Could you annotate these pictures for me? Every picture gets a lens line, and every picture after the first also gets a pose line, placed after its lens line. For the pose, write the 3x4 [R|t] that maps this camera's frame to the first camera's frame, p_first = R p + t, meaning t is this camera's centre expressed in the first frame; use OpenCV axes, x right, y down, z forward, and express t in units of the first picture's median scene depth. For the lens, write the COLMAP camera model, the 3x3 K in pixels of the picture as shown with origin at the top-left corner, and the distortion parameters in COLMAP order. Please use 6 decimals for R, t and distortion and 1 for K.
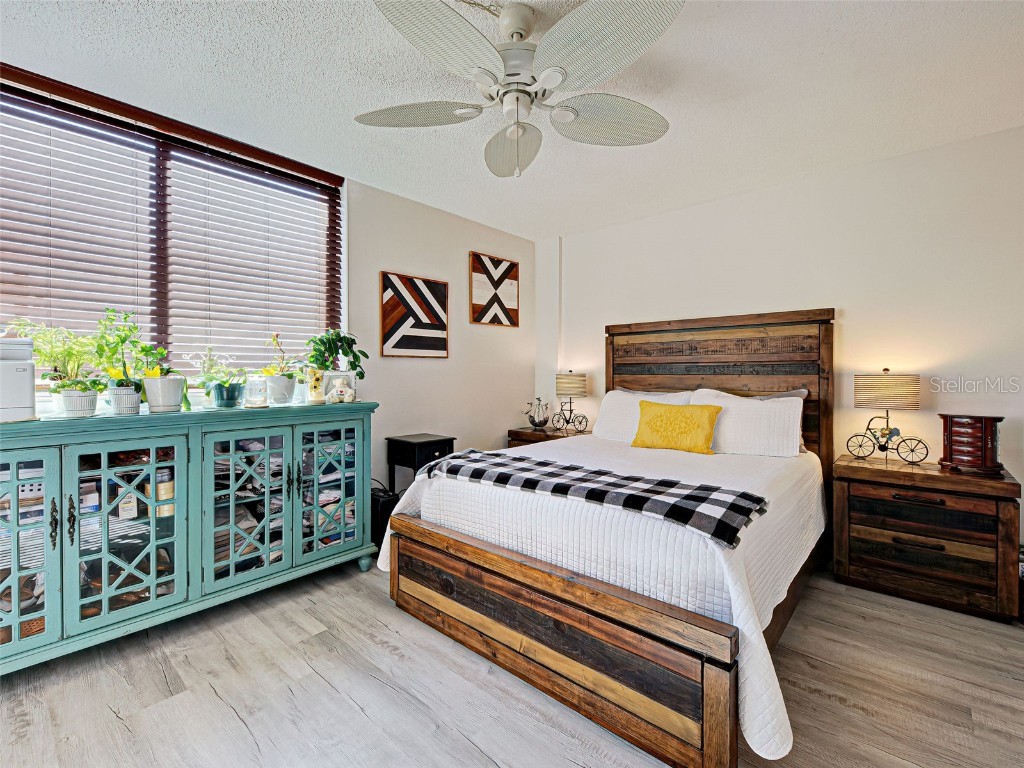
lens RADIAL K [[472.6, 0, 512.6], [0, 472.6, 376.0], [0, 0, 1]] dist [0.002378, -0.000046]
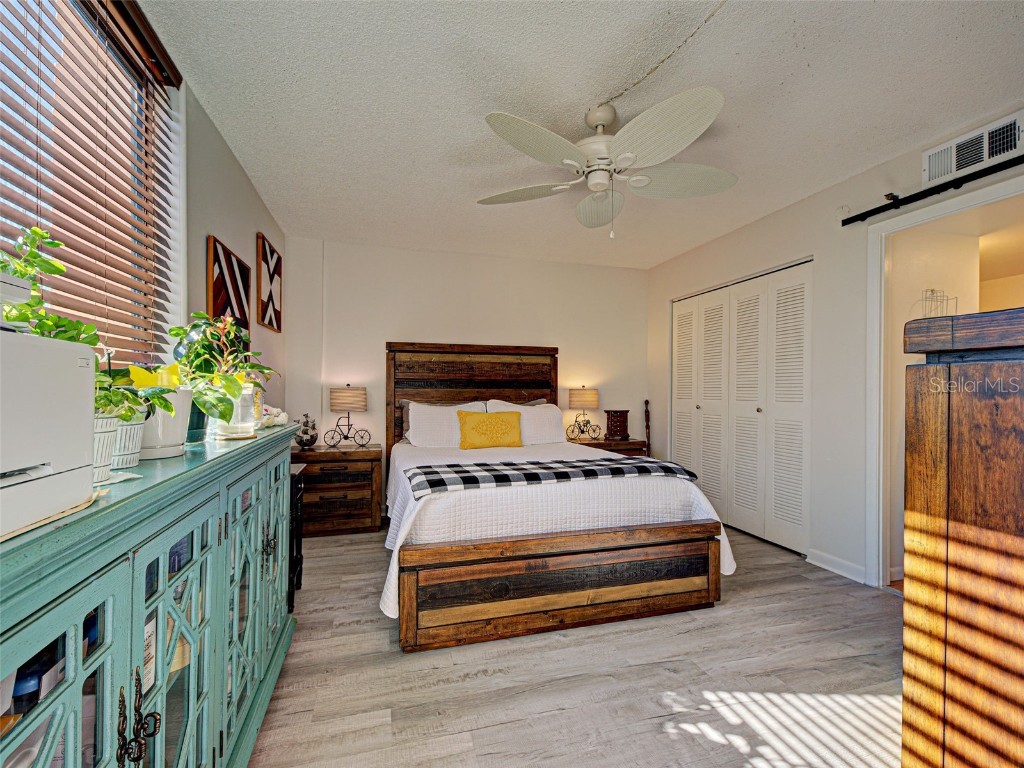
lens RADIAL K [[455.3, 0, 512.0], [0, 455.3, 384.0], [0, 0, 1]] dist [0.001167, 0.000216]
pose [[0.527662, 0.013490, 0.849347, -0.760127], [-0.000624, 0.999880, -0.015493, 0.004153], [-0.849454, 0.007645, 0.527607, 0.343880]]
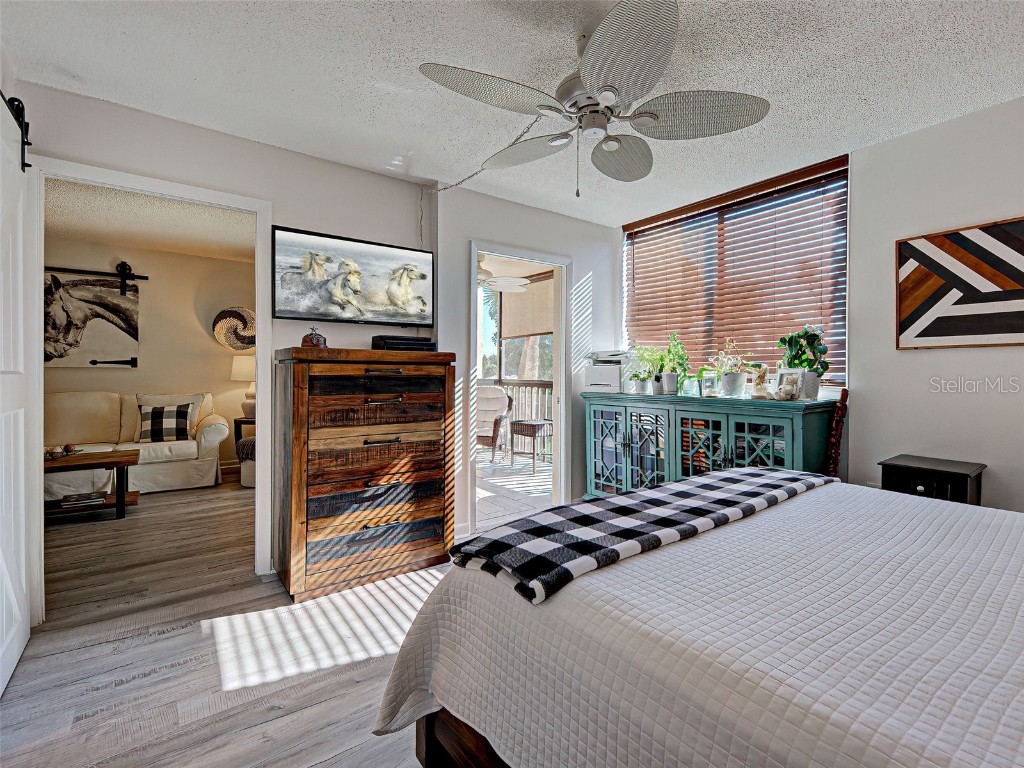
lens RADIAL K [[492.1, 0, 608.5], [0, 492.1, 371.6], [0, 0, 1]] dist [-0.000509, -0.000761]
pose [[-0.110096, -0.003382, -0.993915, 0.731109], [-0.009433, 0.999953, -0.002358, 0.002475], [0.993876, 0.009116, -0.110123, 0.766486]]
